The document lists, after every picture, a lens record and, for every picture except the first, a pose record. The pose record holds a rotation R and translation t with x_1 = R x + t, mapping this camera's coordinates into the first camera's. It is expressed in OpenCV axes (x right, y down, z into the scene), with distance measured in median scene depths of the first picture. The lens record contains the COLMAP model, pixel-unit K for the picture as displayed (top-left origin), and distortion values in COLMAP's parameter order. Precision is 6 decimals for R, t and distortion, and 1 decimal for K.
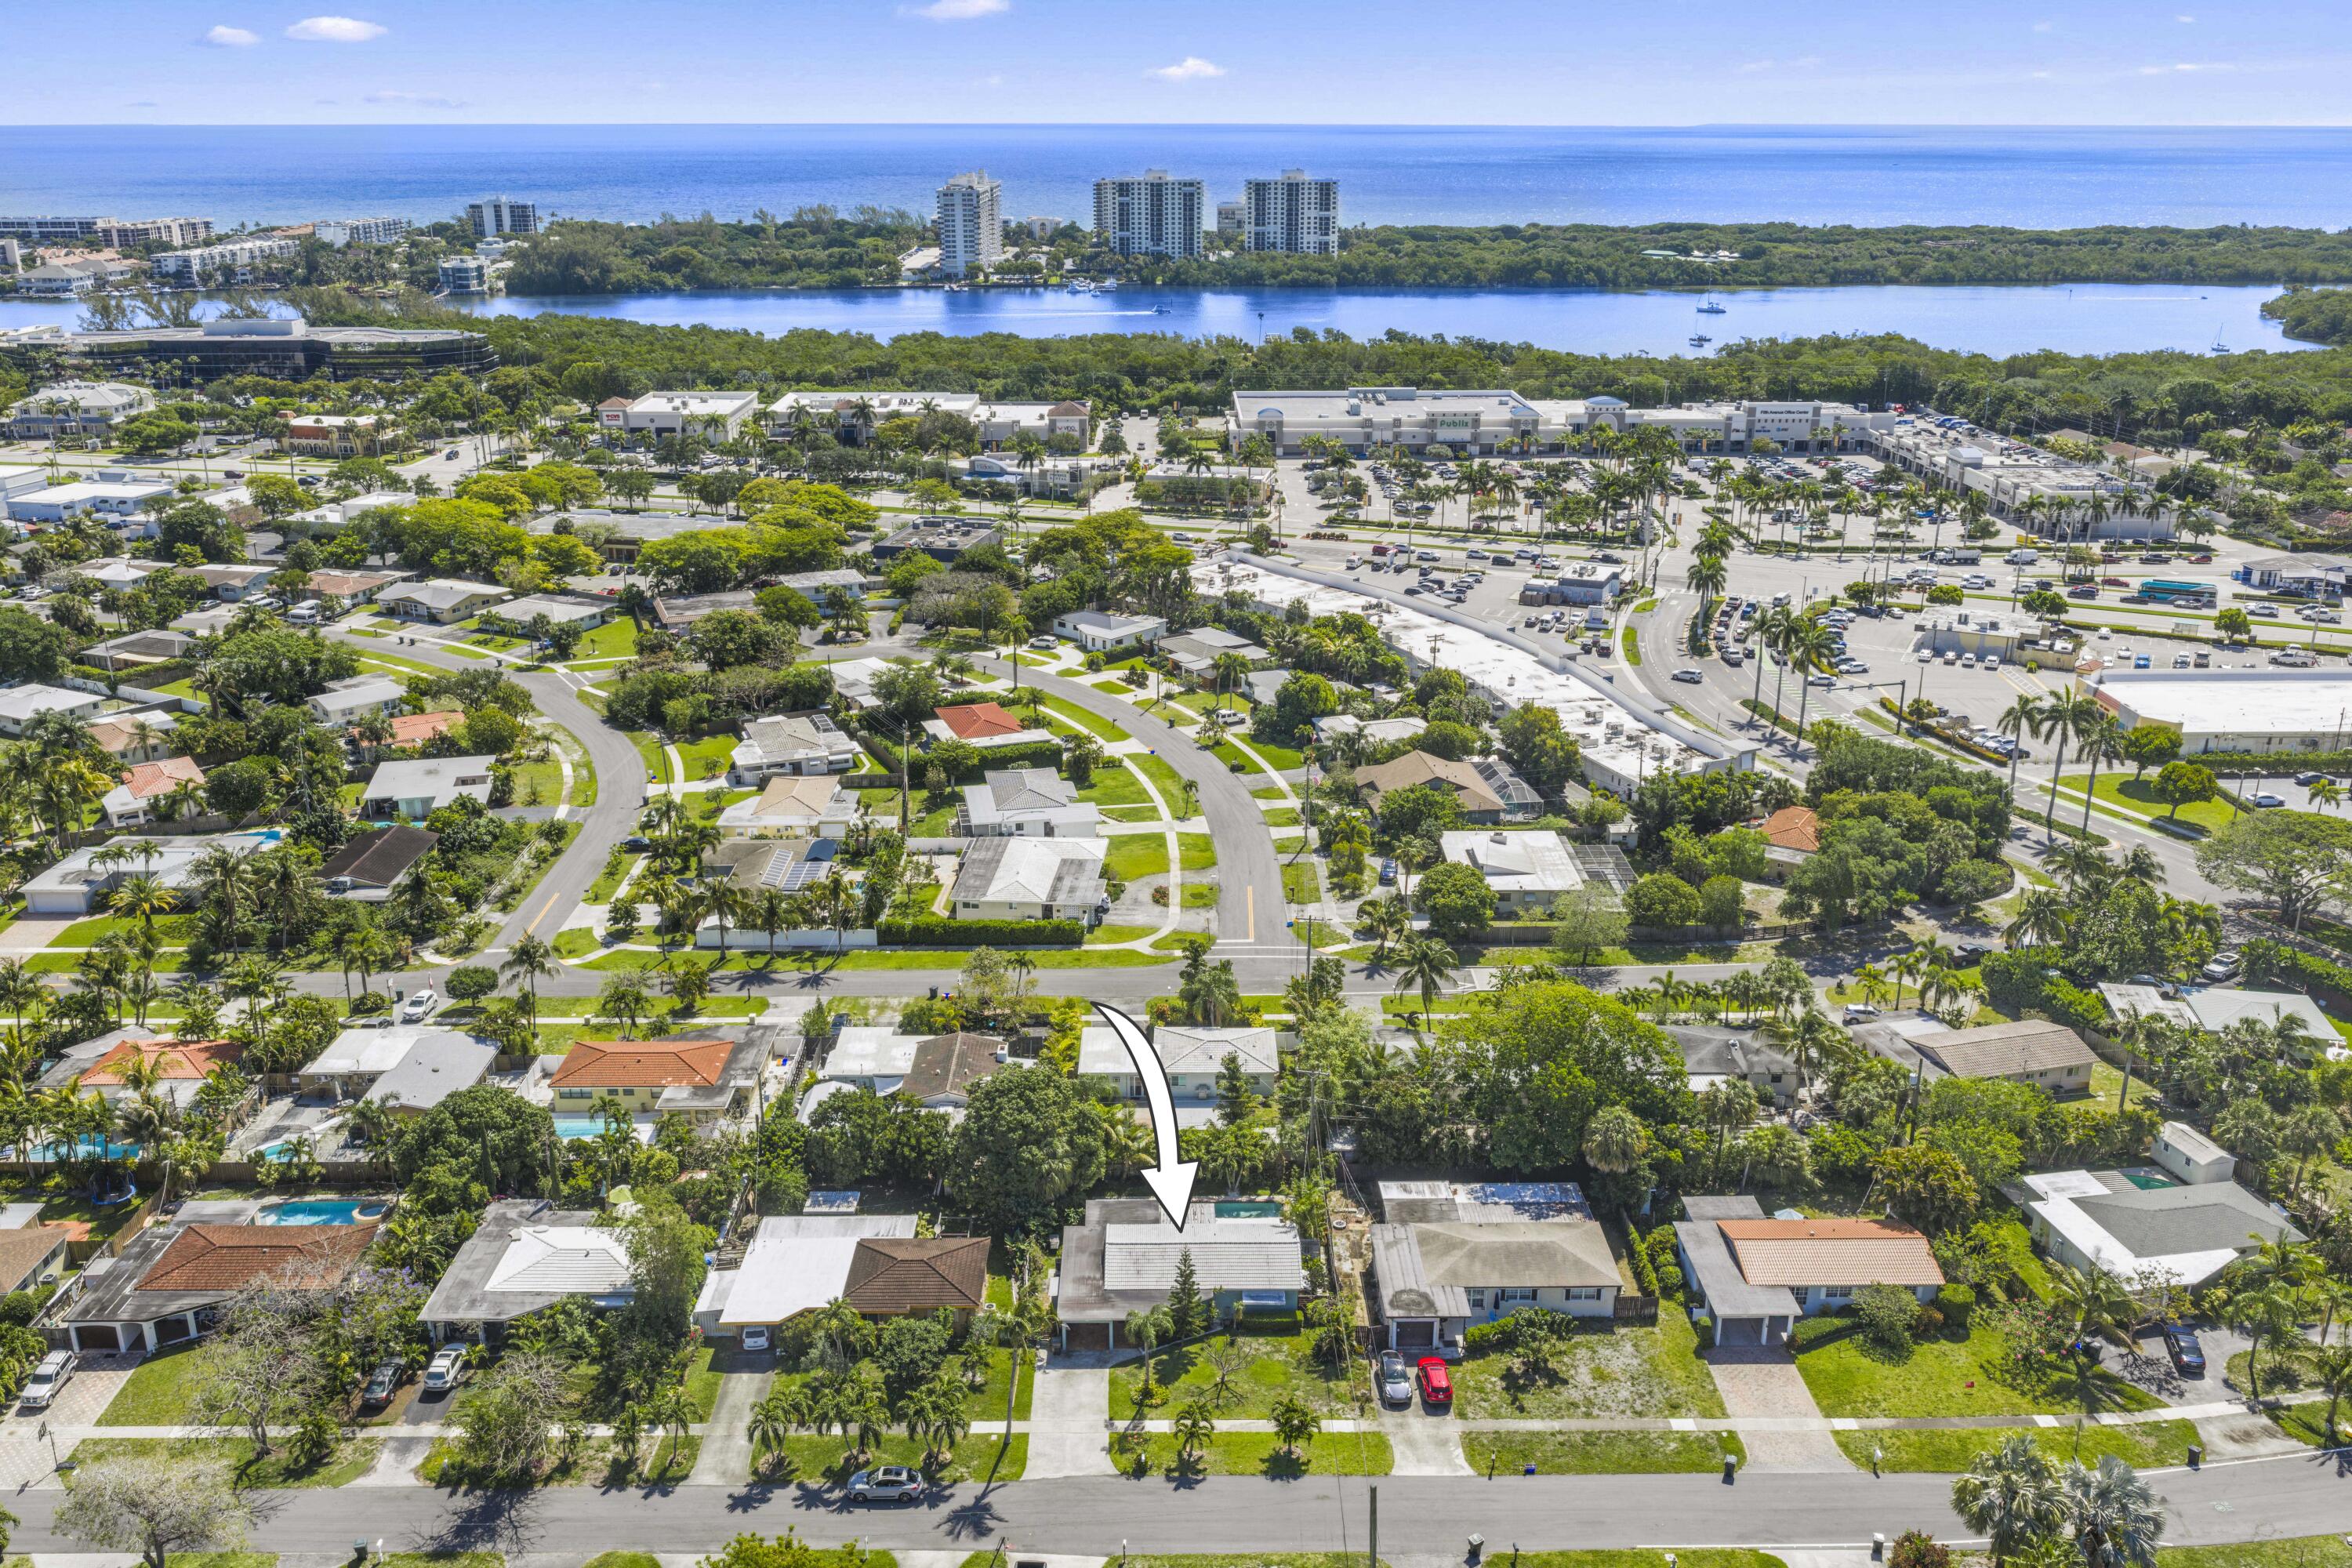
lens RADIAL K [[1993.2, 0, 1176.0], [0, 1993.2, 784.0], [0, 0, 1]] dist [0.007988, -0.005066]
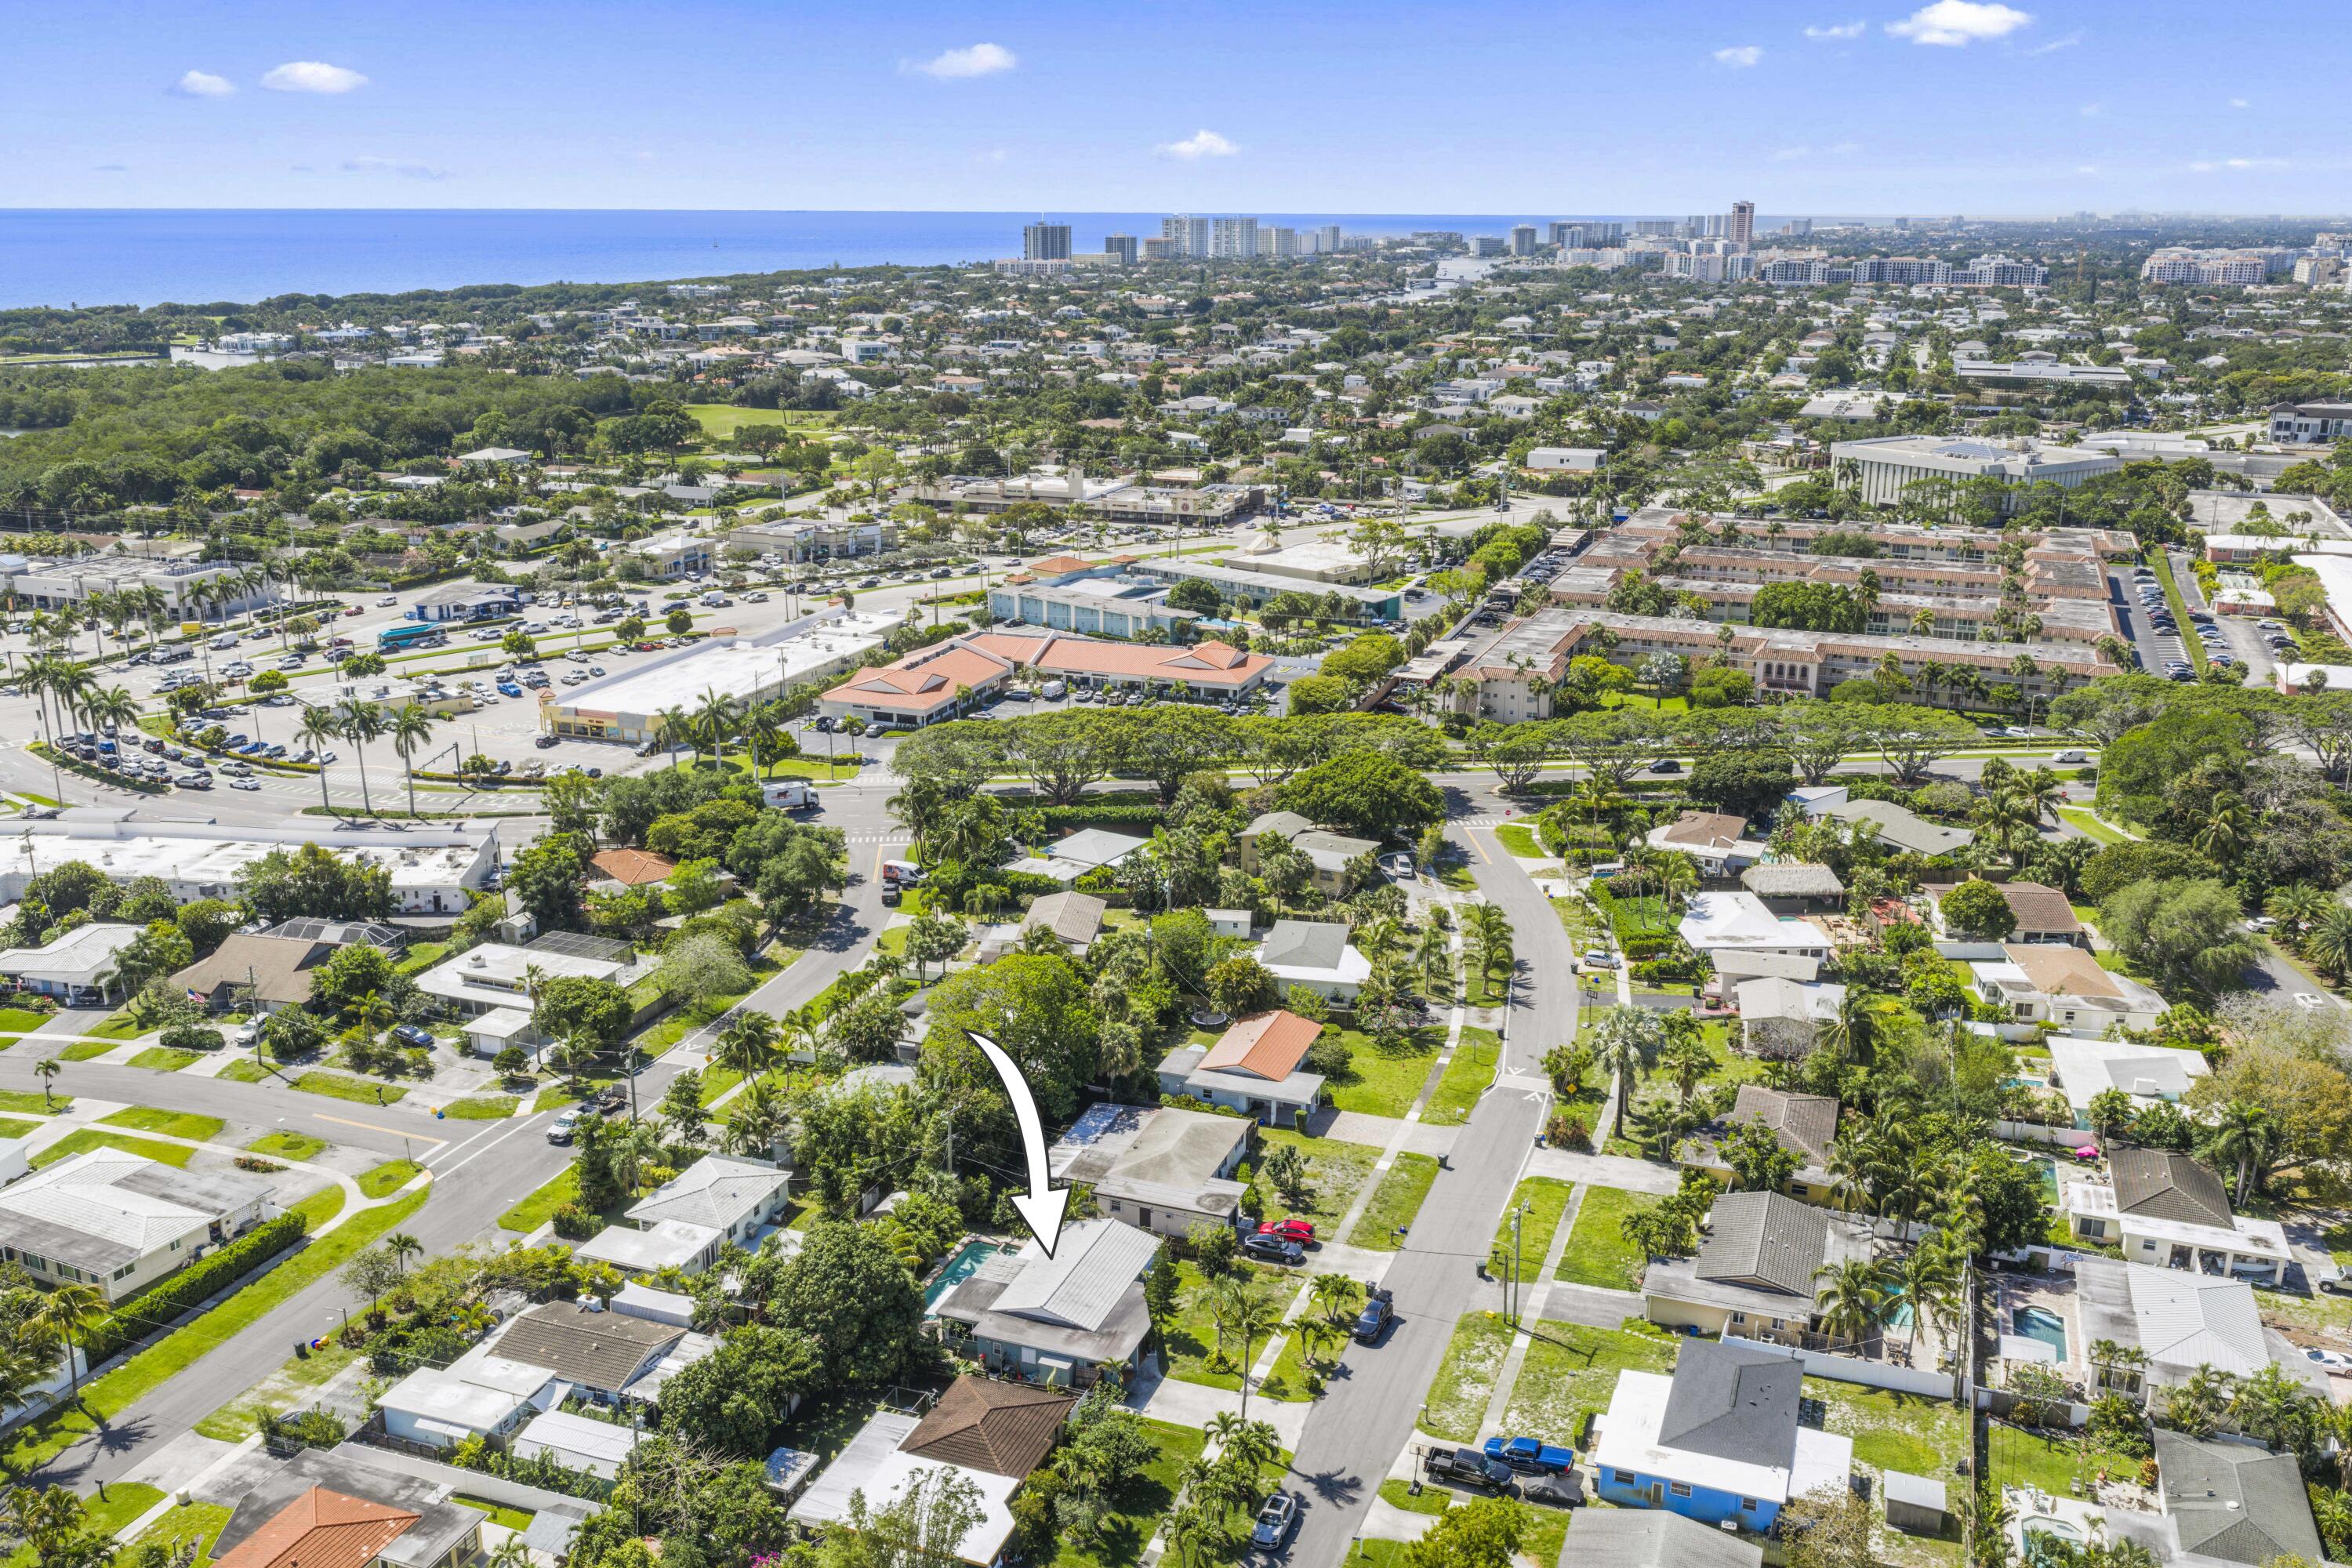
lens RADIAL K [[1993.2, 0, 1176.0], [0, 1993.2, 784.0], [0, 0, 1]] dist [0.007988, -0.005066]
pose [[0.360040, -0.264972, 0.894517, -0.794799], [0.304142, 0.939773, 0.155961, -0.145920], [-0.881969, 0.215908, 0.418945, 0.433859]]
